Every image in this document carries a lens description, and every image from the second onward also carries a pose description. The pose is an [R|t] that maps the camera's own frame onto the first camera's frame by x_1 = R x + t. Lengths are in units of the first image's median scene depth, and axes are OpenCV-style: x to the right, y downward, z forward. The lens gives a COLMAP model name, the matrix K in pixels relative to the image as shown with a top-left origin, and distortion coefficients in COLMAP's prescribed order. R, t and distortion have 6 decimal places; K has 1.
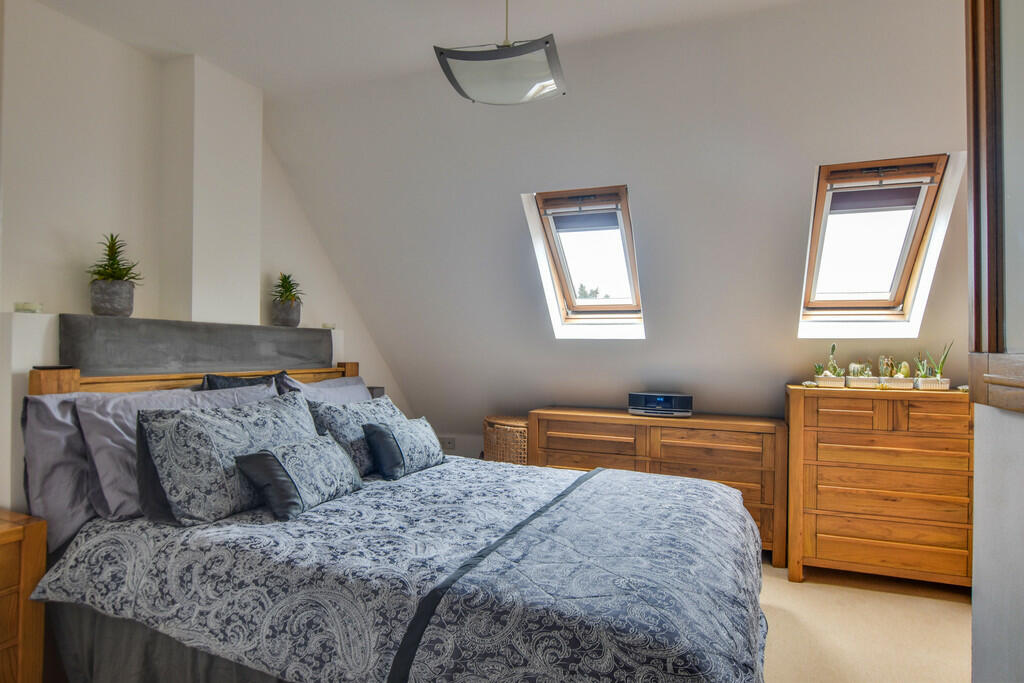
lens RADIAL K [[584.9, 0, 512.0], [0, 584.9, 341.5], [0, 0, 1]] dist [0.003995, 0.001216]
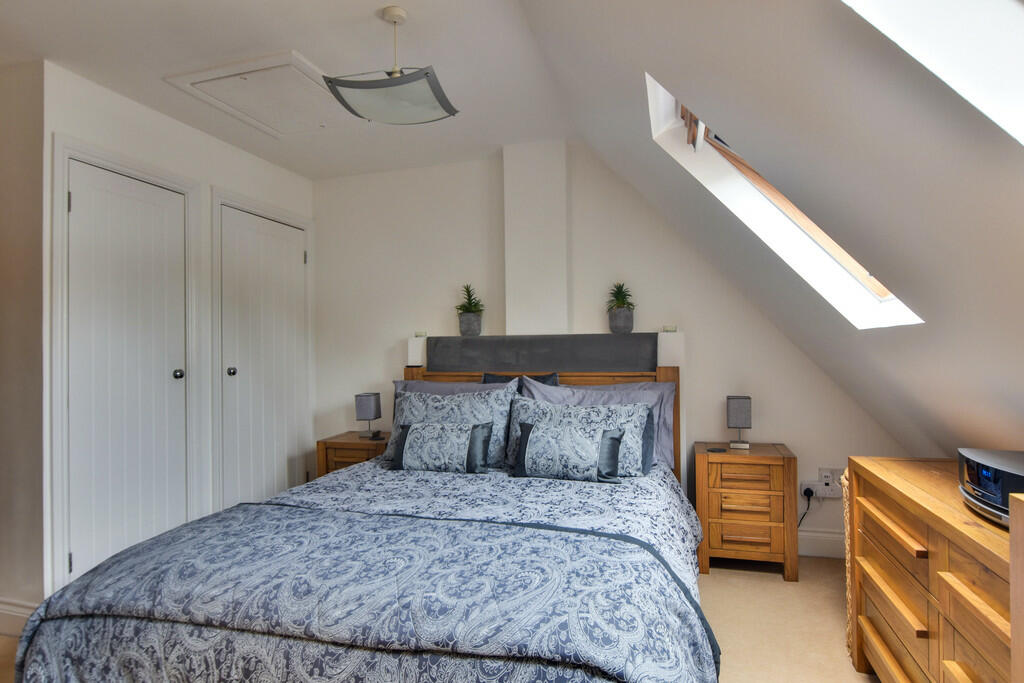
lens RADIAL K [[572.8, 0, 512.0], [0, 572.8, 341.5], [0, 0, 1]] dist [-0.050749, 0.000306]
pose [[0.107191, -0.029856, -0.993790, 0.873288], [0.018828, 0.999431, -0.027995, 0.020283], [0.994060, -0.015710, 0.107692, 0.924895]]
